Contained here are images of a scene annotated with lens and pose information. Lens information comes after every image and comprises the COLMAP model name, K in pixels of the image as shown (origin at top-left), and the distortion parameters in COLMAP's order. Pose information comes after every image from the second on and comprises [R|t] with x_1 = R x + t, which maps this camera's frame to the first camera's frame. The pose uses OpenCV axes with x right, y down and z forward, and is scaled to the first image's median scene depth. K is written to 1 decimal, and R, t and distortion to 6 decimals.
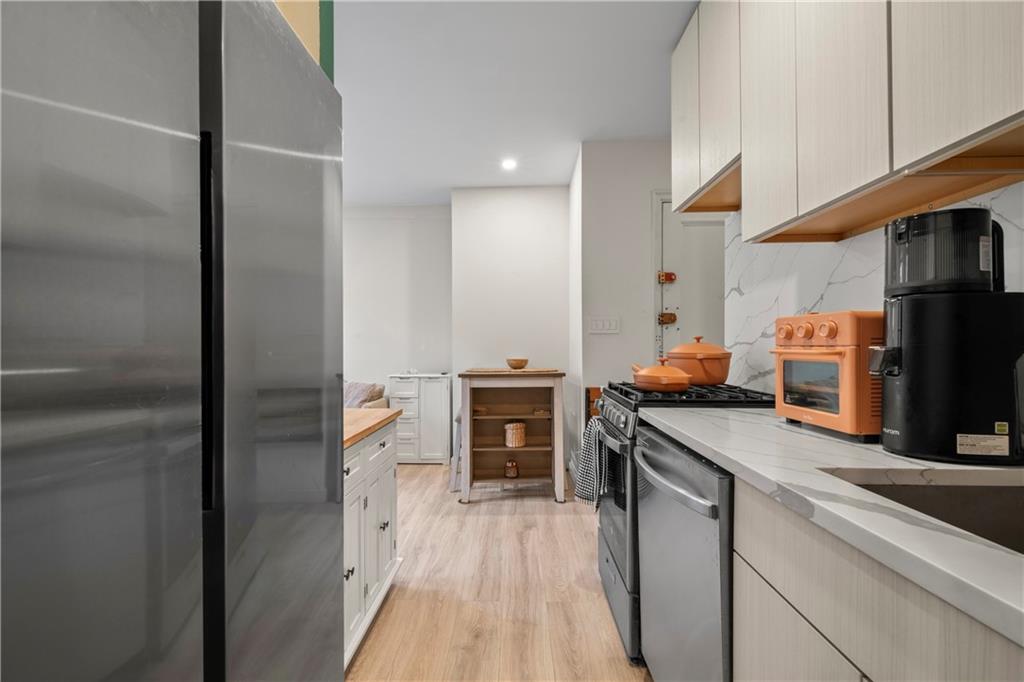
lens RADIAL K [[451.2, 0, 509.5], [0, 451.2, 347.8], [0, 0, 1]] dist [0.001691, -0.001642]
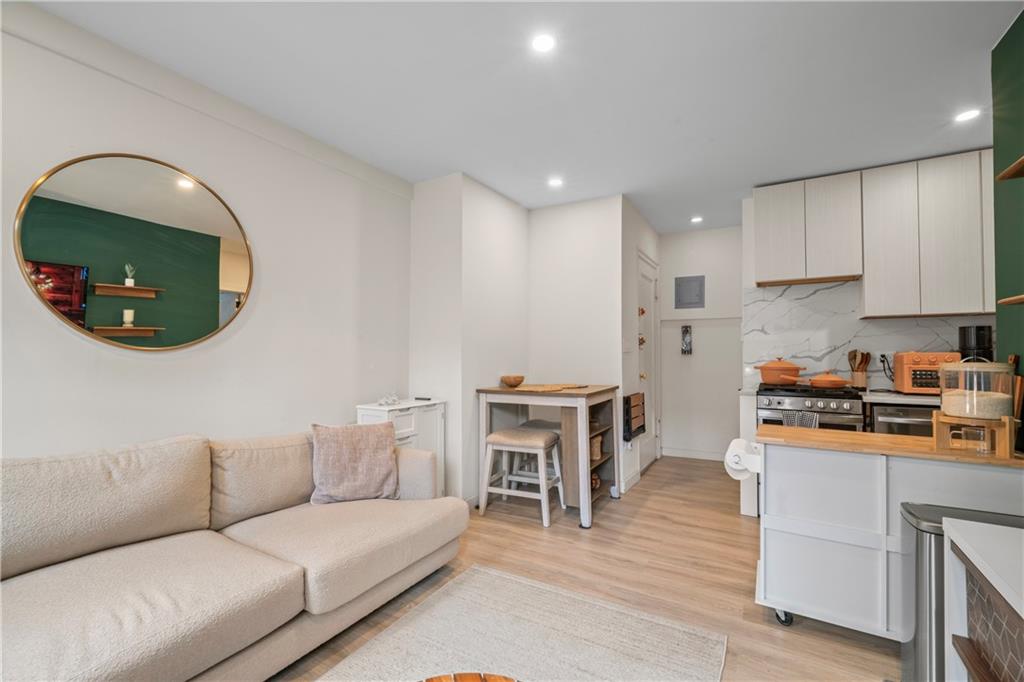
lens RADIAL K [[451.2, 0, 501.6], [0, 451.2, 345.2], [0, 0, 1]] dist [0.001691, -0.001642]
pose [[0.481146, 0.014308, 0.876524, -1.486304], [0.002106, 0.999845, -0.017477, -0.040625], [-0.876638, 0.010255, 0.481041, 0.995088]]
